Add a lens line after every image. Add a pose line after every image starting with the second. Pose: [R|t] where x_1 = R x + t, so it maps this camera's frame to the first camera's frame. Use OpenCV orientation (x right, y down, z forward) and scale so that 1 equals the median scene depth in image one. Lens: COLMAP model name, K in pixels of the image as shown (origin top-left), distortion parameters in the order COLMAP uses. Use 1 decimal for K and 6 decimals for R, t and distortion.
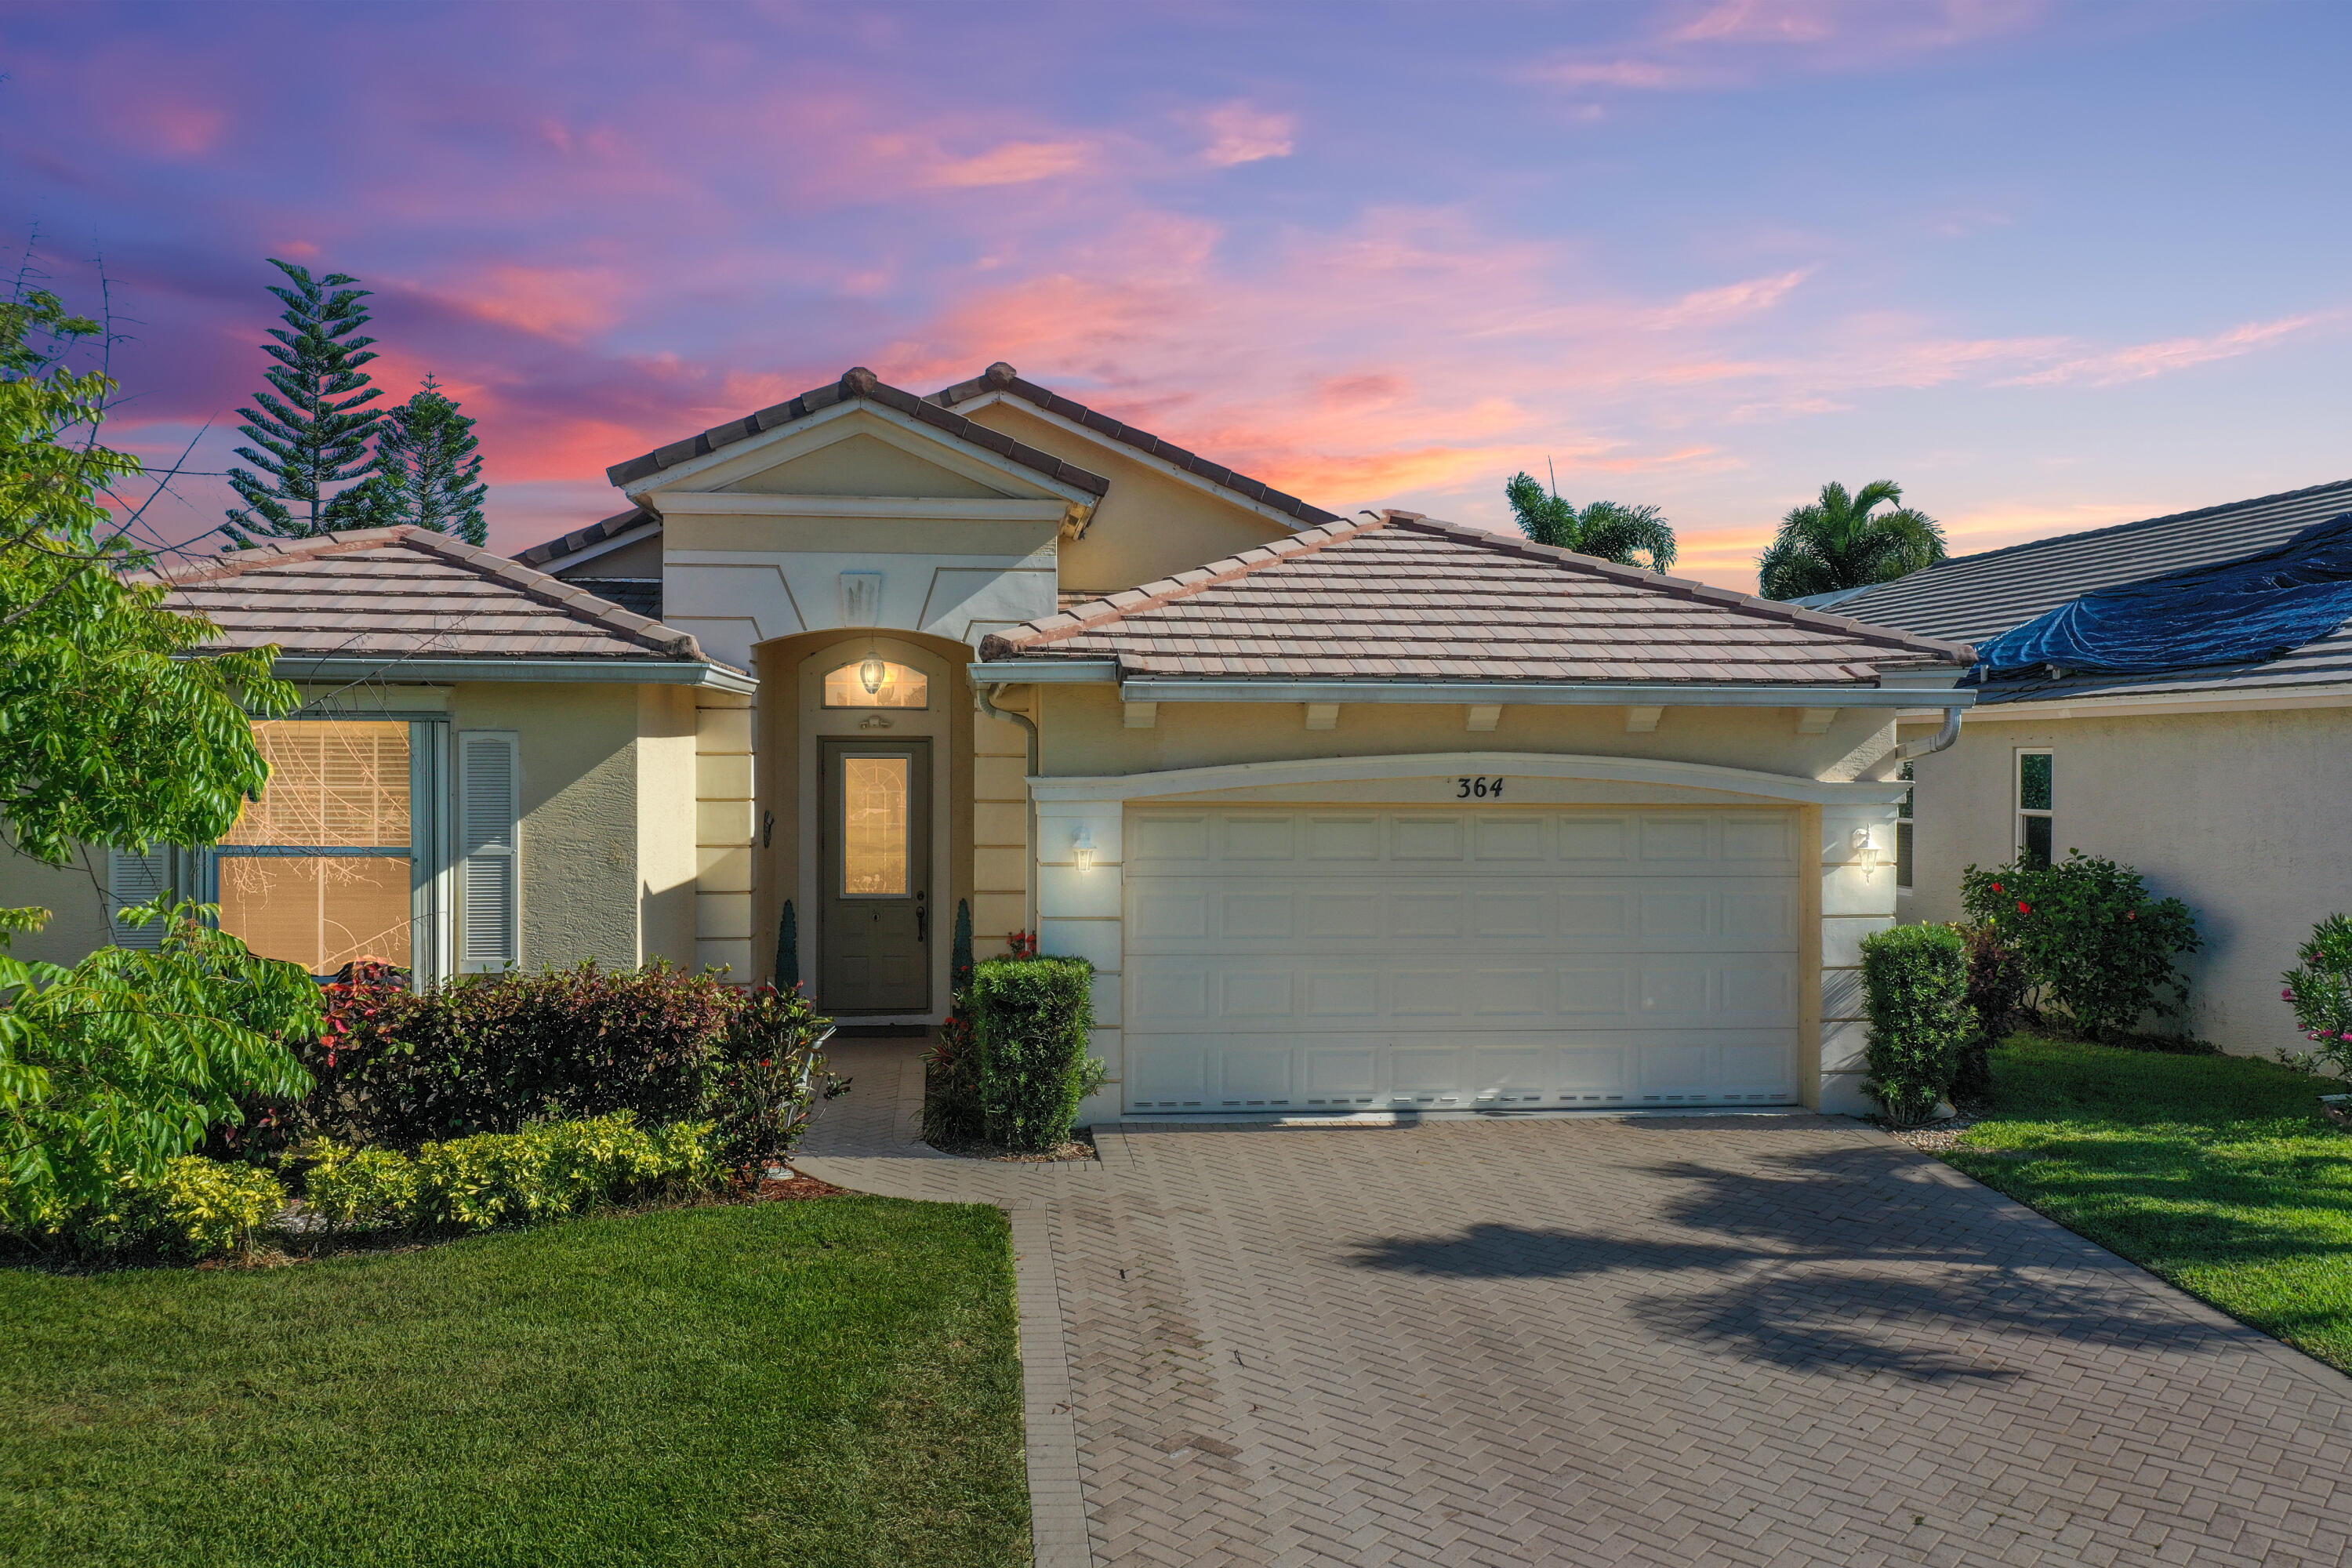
lens RADIAL K [[1834.3, 0, 1165.7], [0, 1834.3, 779.6], [0, 0, 1]] dist [0.020537, -0.014318]
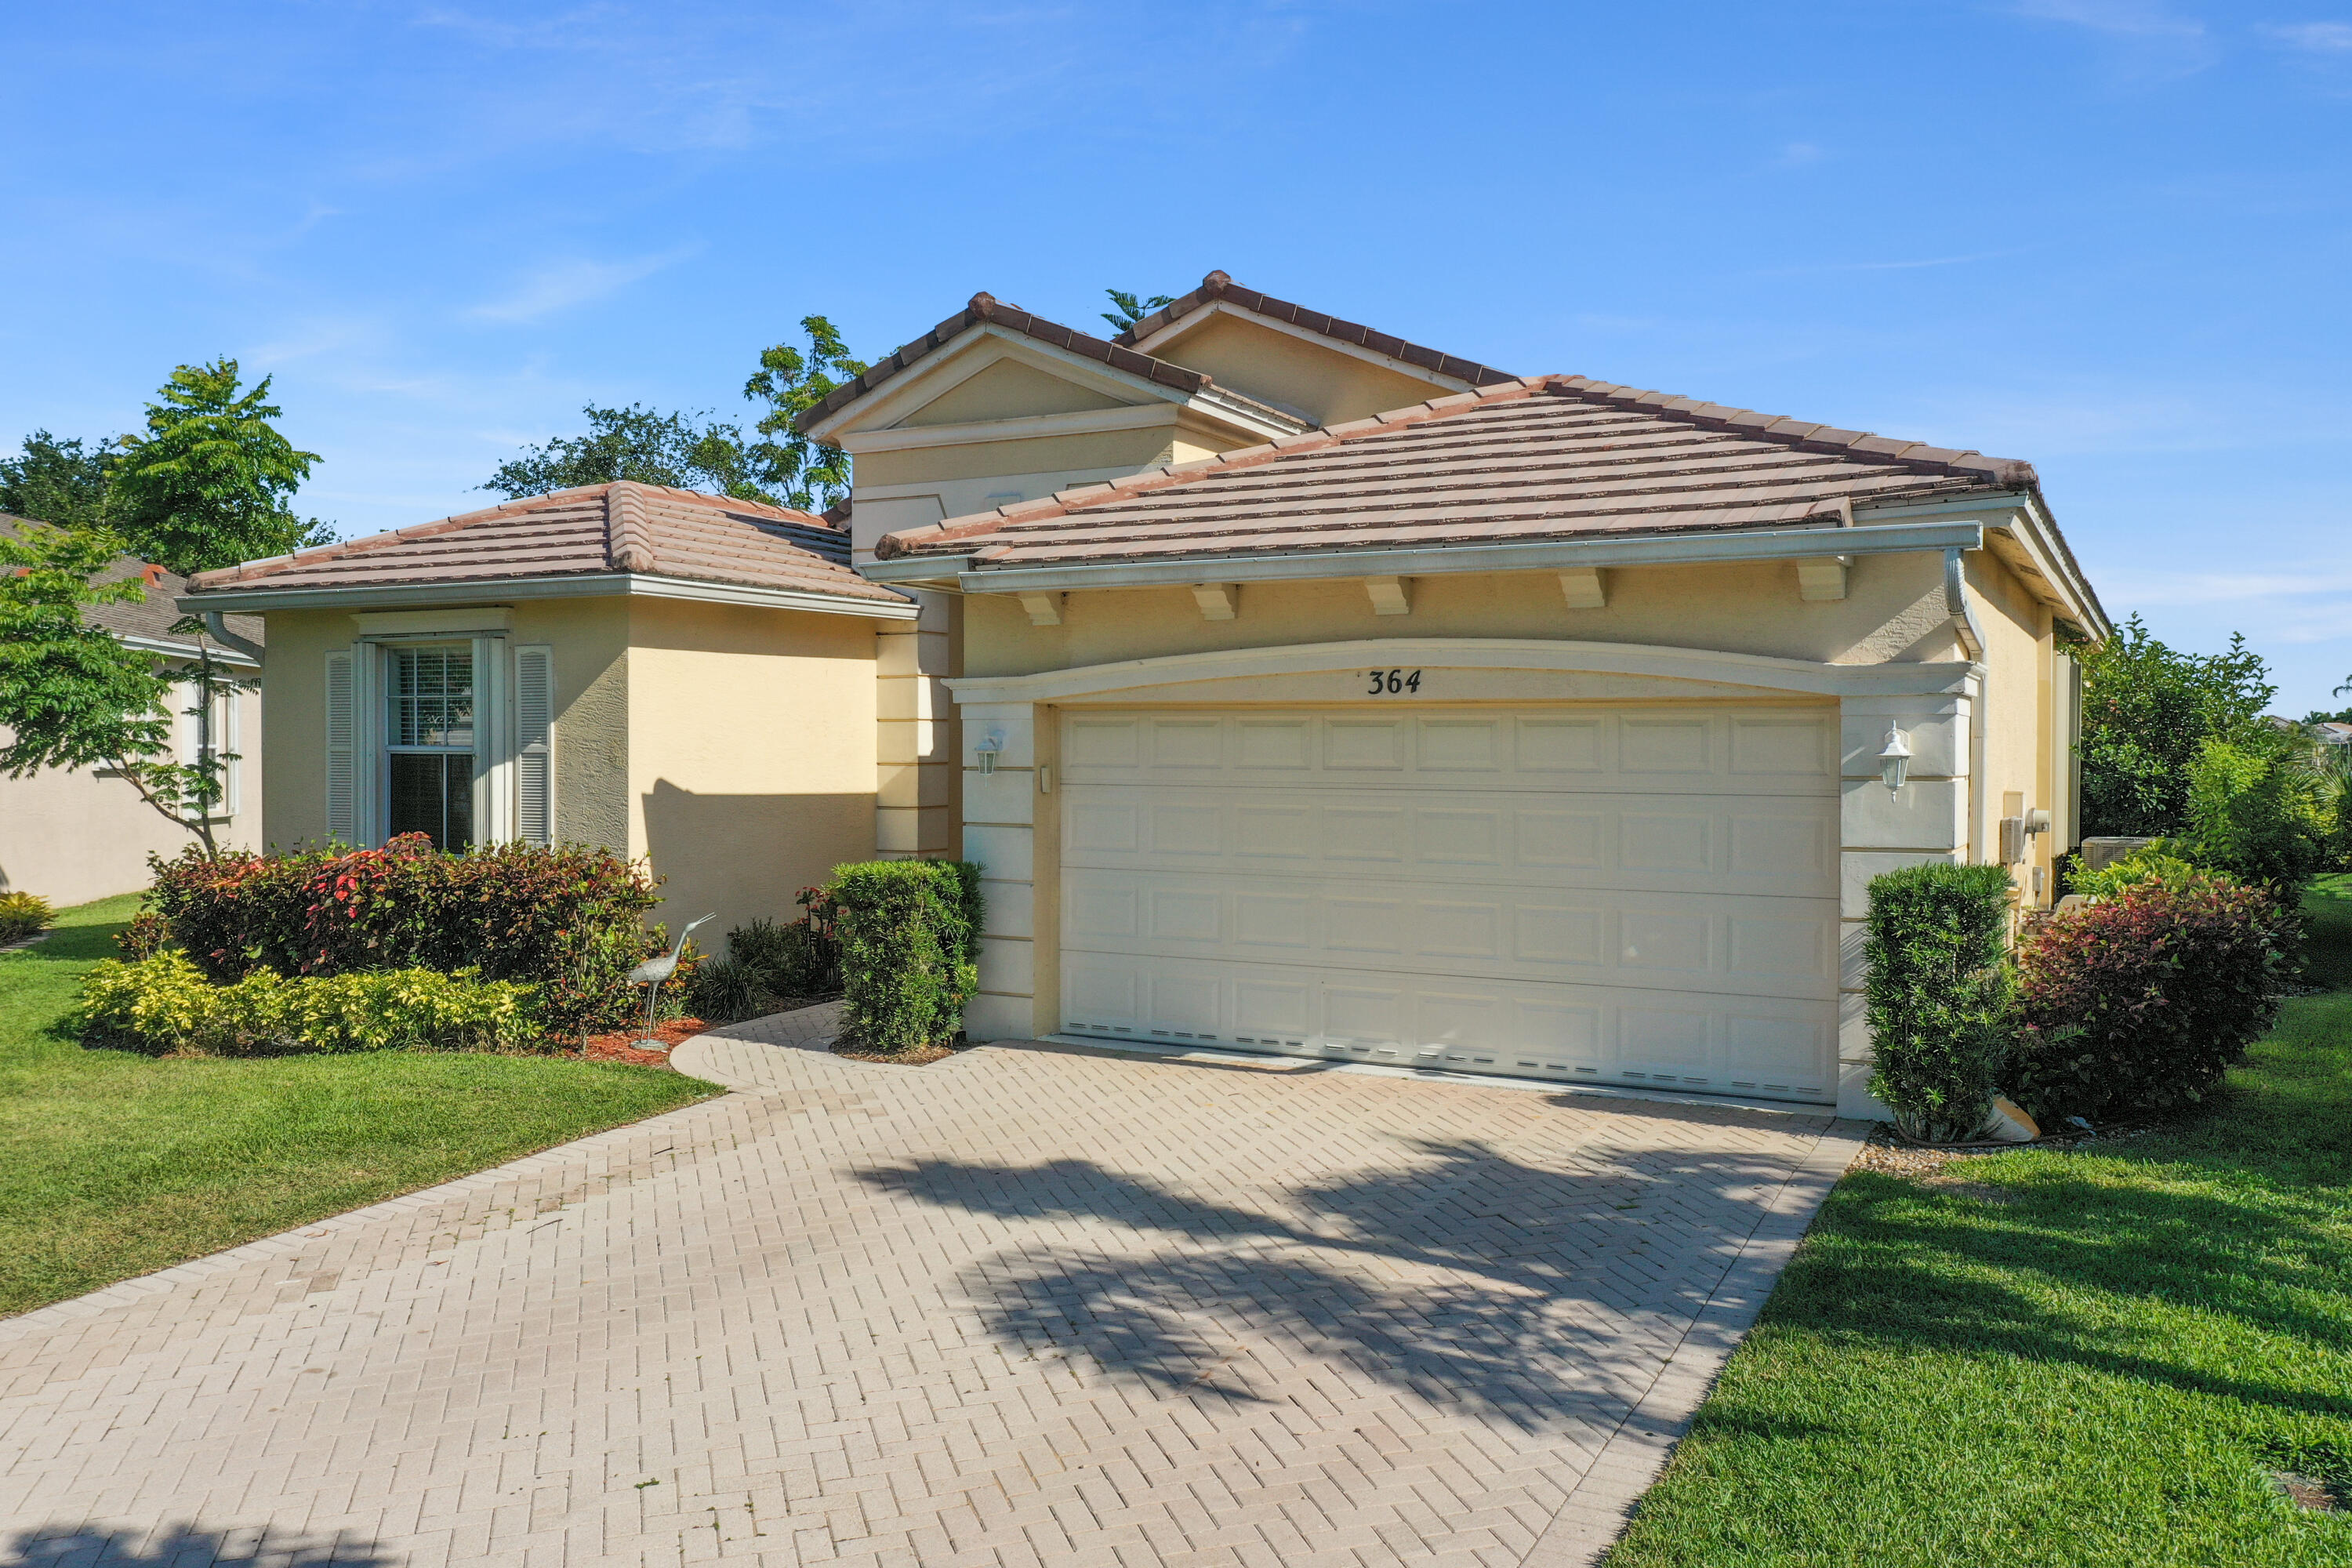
lens RADIAL K [[1834.3, 0, 1166.4], [0, 1834.3, 780.5], [0, 0, 1]] dist [0.020537, -0.014318]
pose [[0.827252, 0.007657, -0.561779, 0.558079], [-0.006586, 0.999971, 0.003932, 0.047021], [0.561792, 0.000447, 0.827278, 0.244613]]
